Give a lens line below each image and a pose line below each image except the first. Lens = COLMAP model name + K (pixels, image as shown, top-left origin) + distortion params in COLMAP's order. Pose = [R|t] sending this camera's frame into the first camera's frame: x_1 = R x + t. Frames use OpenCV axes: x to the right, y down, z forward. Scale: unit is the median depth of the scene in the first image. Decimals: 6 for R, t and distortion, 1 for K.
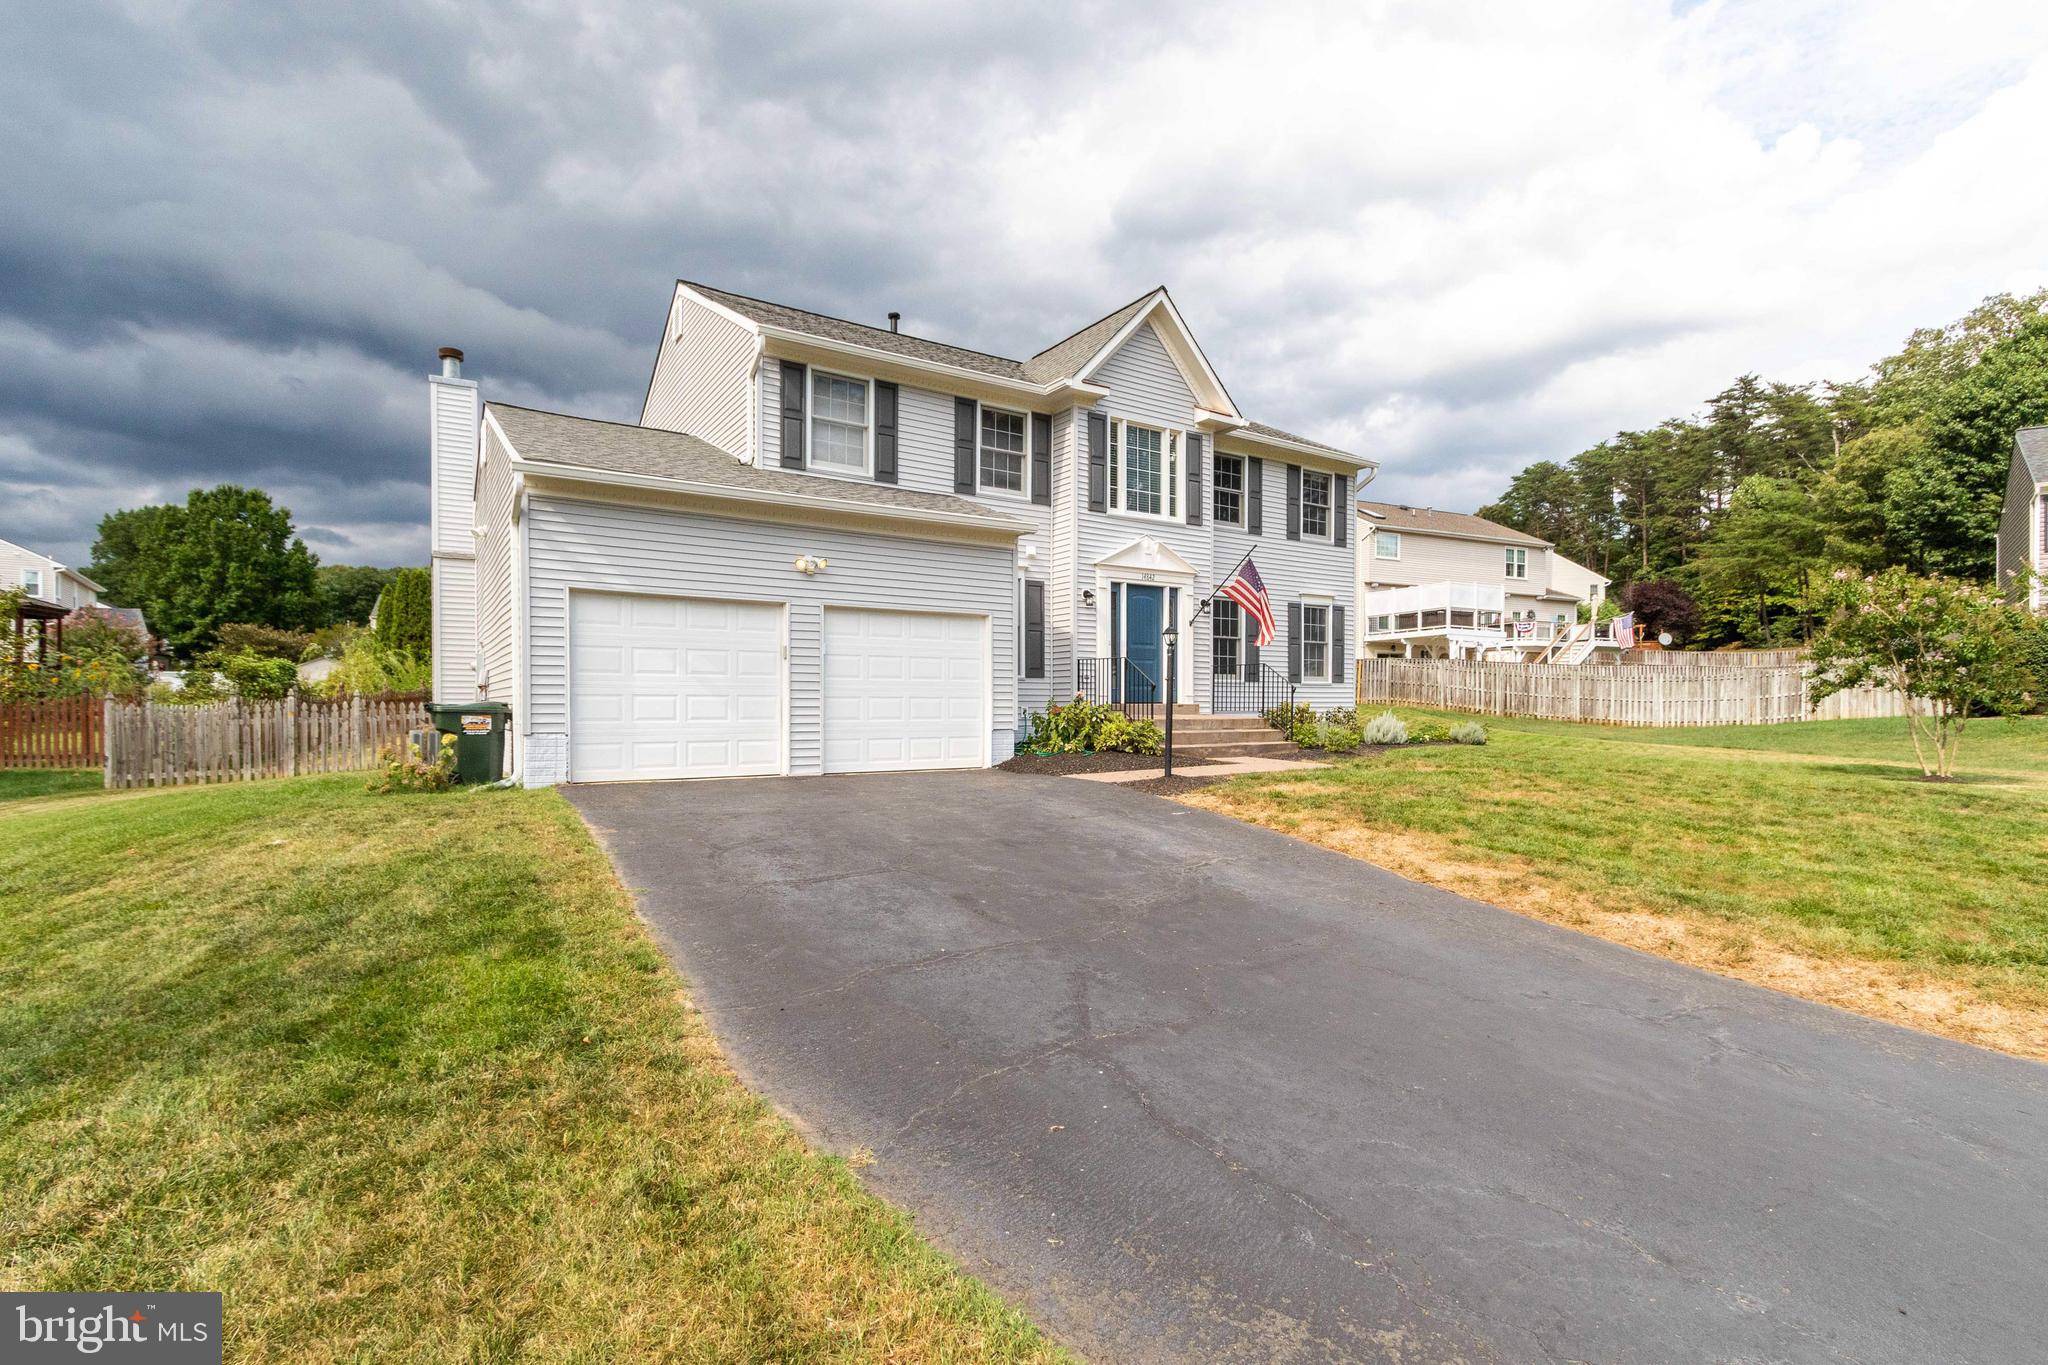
lens RADIAL K [[934.0, 0, 1011.5], [0, 934.0, 698.1], [0, 0, 1]] dist [0.007511, 0.000231]
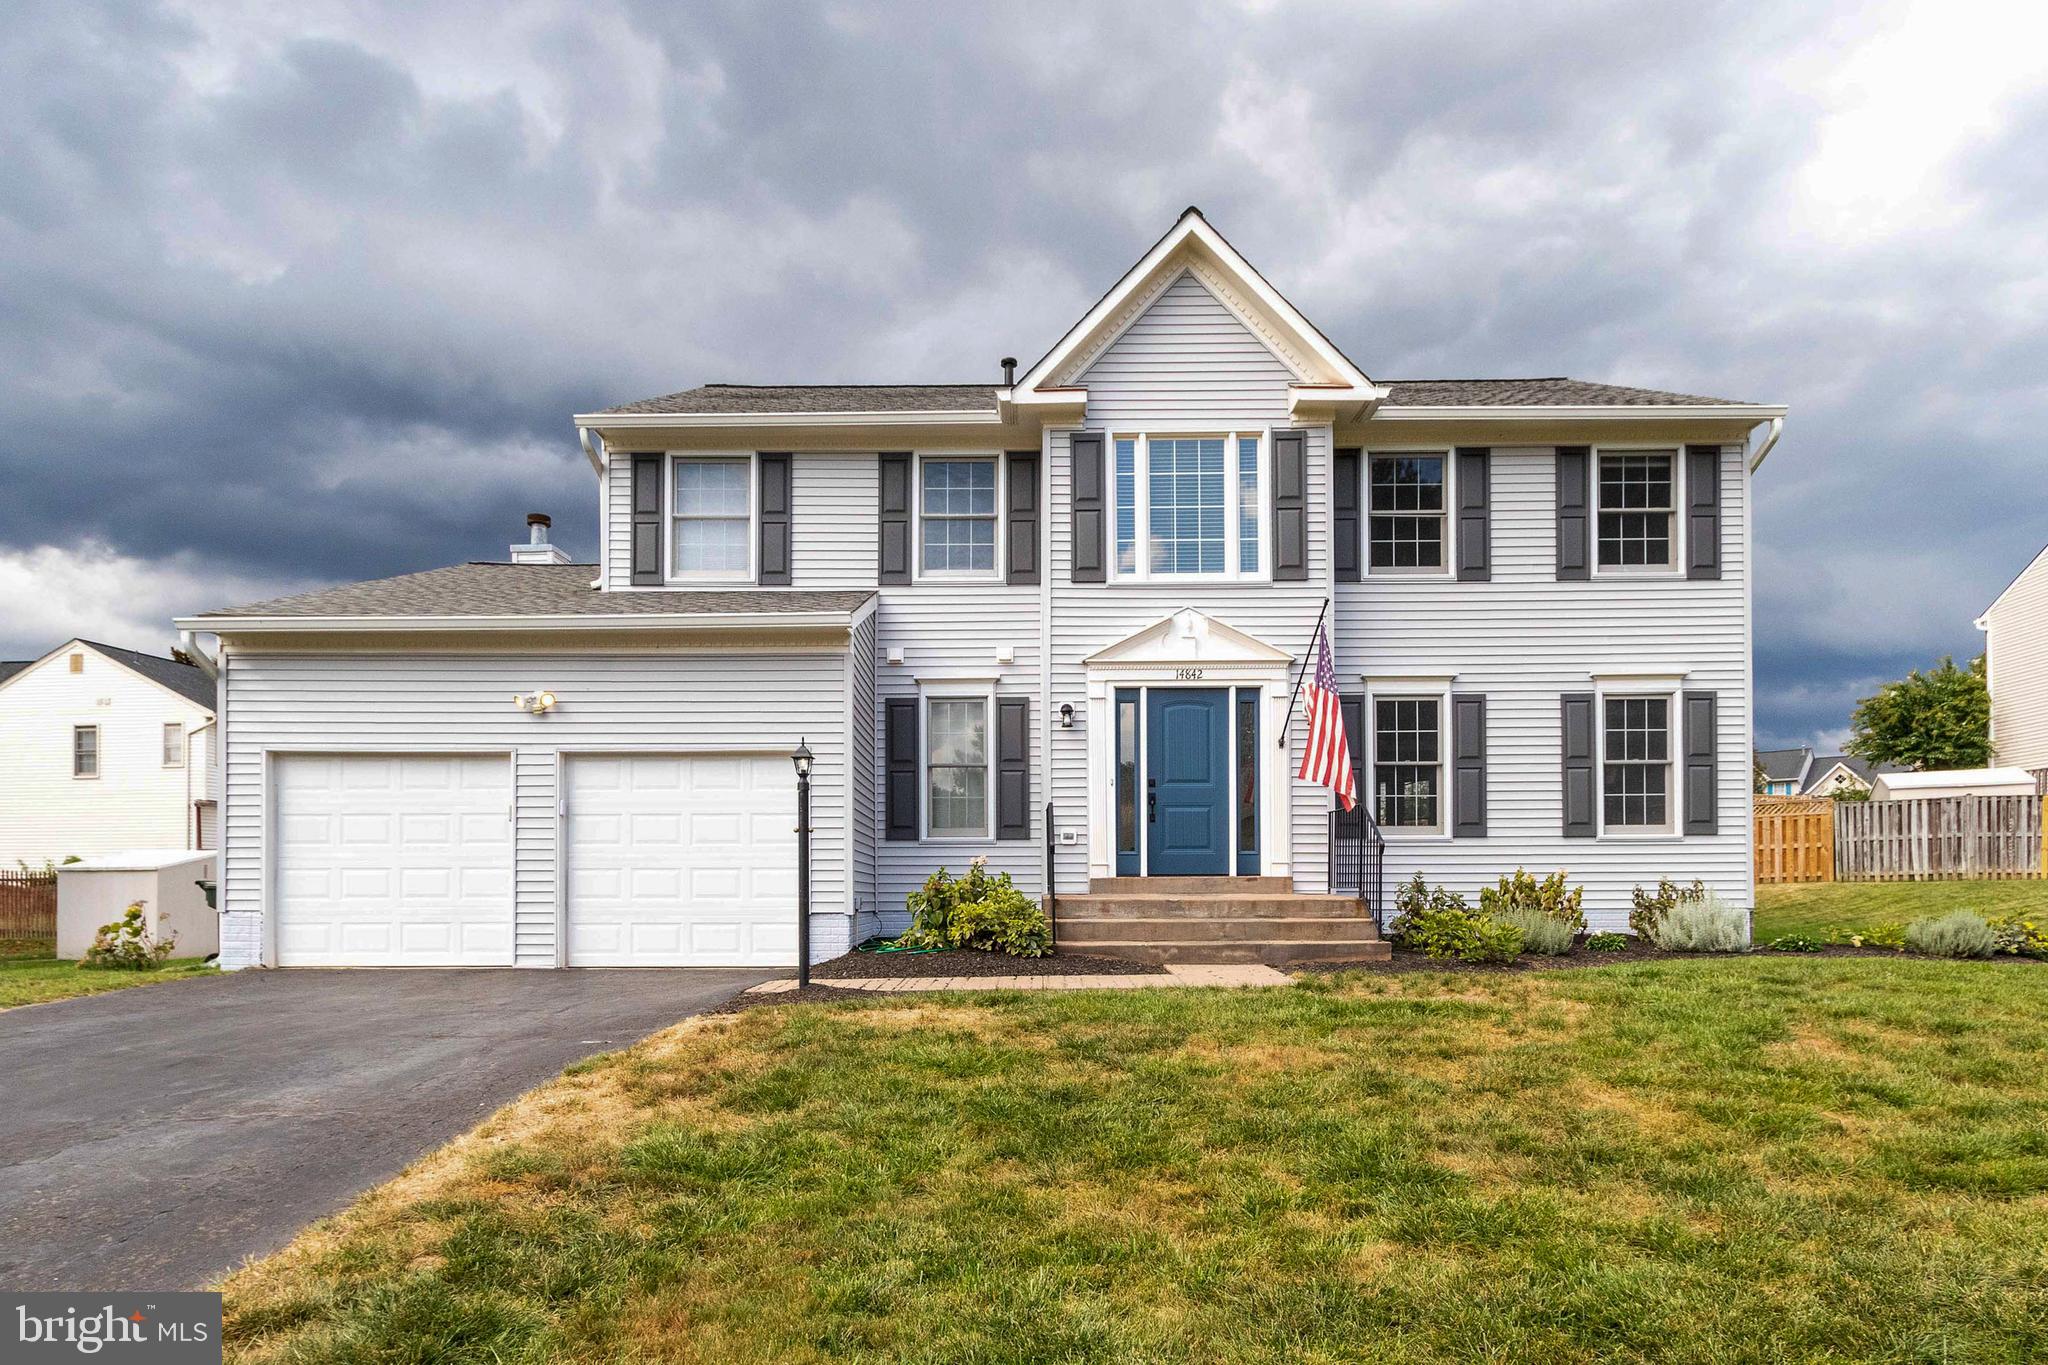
lens RADIAL K [[1128.7, 0, 1021.1], [0, 1128.7, 855.8], [0, 0, 1]] dist [0.009116, 0.000371]
pose [[0.833334, -0.012110, -0.552636, 0.476549], [0.005728, 0.999896, -0.013273, 0.001708], [0.552739, 0.007895, 0.833317, 0.310897]]
